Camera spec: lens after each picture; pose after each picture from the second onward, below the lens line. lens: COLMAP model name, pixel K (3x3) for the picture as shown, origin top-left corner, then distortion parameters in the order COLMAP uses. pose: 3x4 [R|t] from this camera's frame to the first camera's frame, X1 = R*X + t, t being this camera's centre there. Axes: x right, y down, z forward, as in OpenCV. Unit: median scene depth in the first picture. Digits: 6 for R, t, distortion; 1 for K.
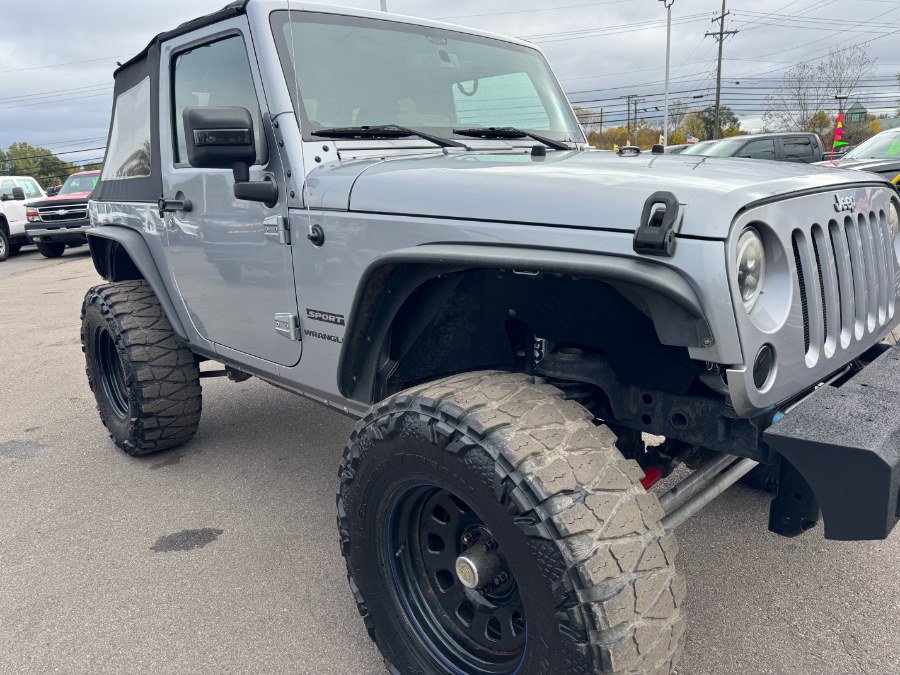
lens RADIAL K [[644.4, 0, 450.3], [0, 644.4, 339.3], [0, 0, 1]] dist [0.029868, -0.028371]
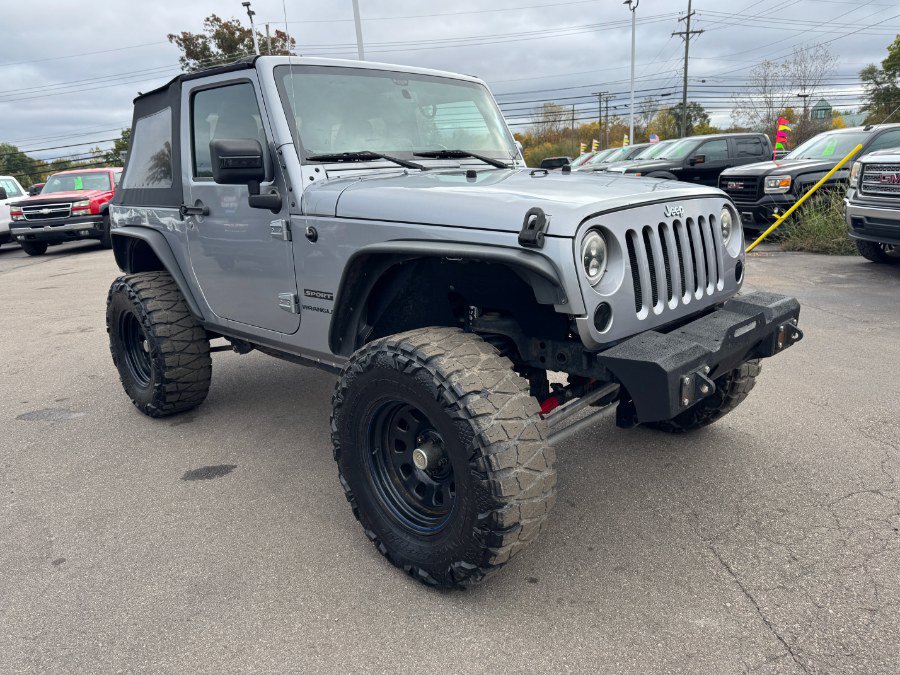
lens RADIAL K [[644.4, 0, 449.2], [0, 644.4, 338.0], [0, 0, 1]] dist [0.029868, -0.028371]
pose [[0.999341, -0.010345, 0.034785, 0.031375], [0.010197, 0.999938, 0.004432, 0.051572], [-0.034829, -0.004075, 0.999385, -0.353890]]
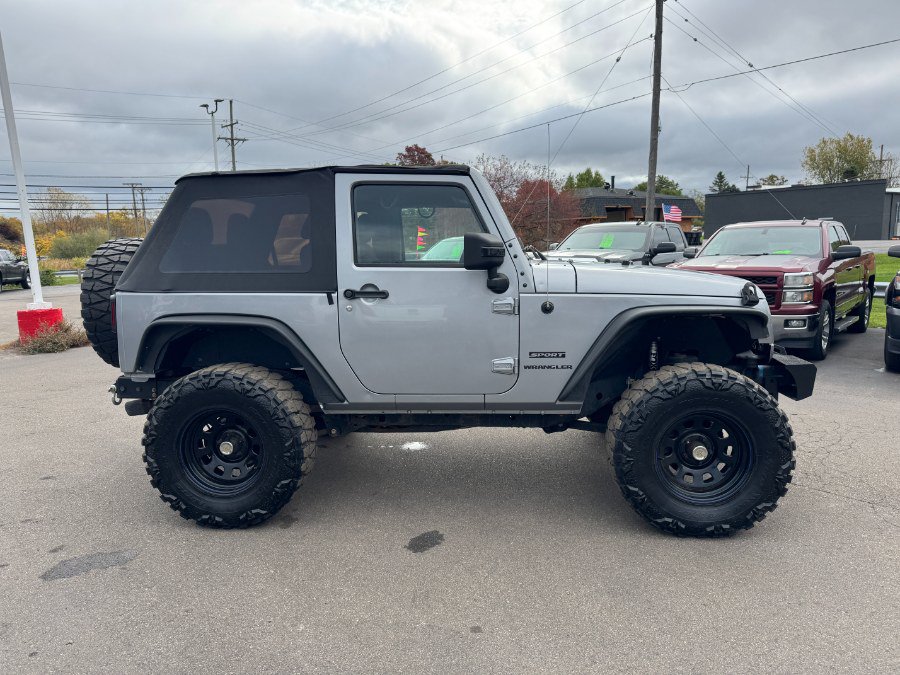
lens RADIAL K [[644.4, 0, 469.1], [0, 644.4, 339.6], [0, 0, 1]] dist [0.029868, -0.028371]
pose [[0.732702, -0.064732, 0.677464, -1.452288], [0.155131, 0.985145, -0.073648, 0.017887], [-0.662633, 0.159058, 0.731860, -0.108130]]
